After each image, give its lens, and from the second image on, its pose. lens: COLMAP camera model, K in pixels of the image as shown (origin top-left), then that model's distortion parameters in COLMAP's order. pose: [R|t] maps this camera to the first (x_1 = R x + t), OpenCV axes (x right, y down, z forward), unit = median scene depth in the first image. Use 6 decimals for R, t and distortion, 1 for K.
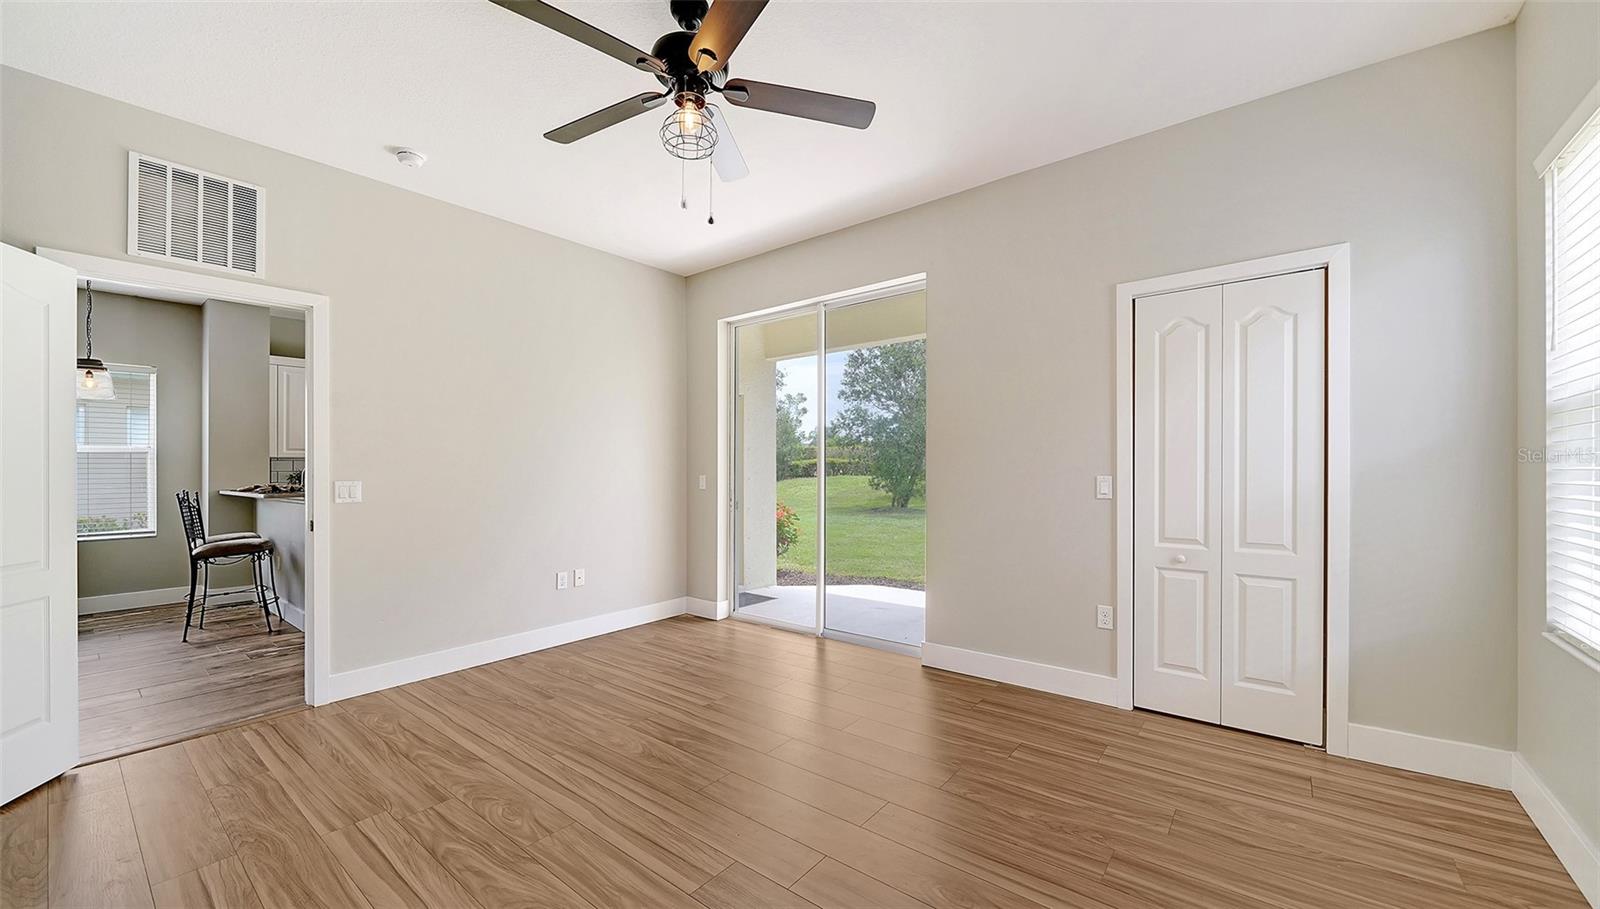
lens RADIAL K [[614.2, 0, 794.2], [0, 614.2, 462.3], [0, 0, 1]] dist [-0.008281, 0.000213]
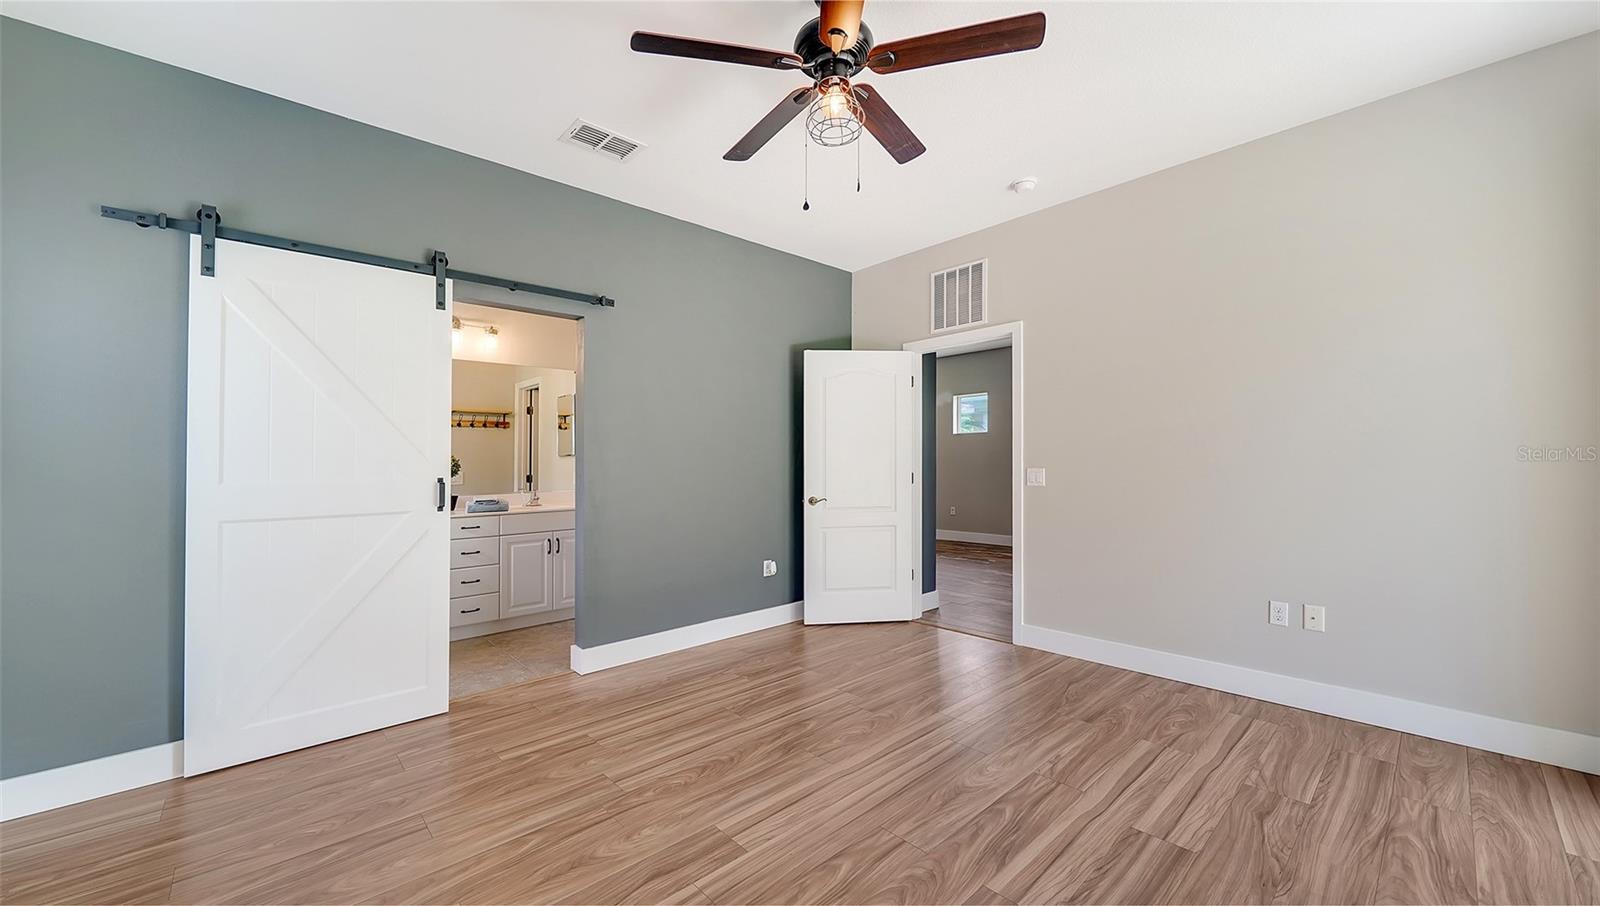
lens RADIAL K [[581.7, 0, 780.6], [0, 581.7, 453.4], [0, 0, 1]] dist [-0.000347, -0.000027]
pose [[-0.167598, -0.008322, -0.985820, 0.475813], [0.025674, 0.999588, -0.012803, 0.002506], [0.985521, -0.027456, -0.167315, 0.687700]]
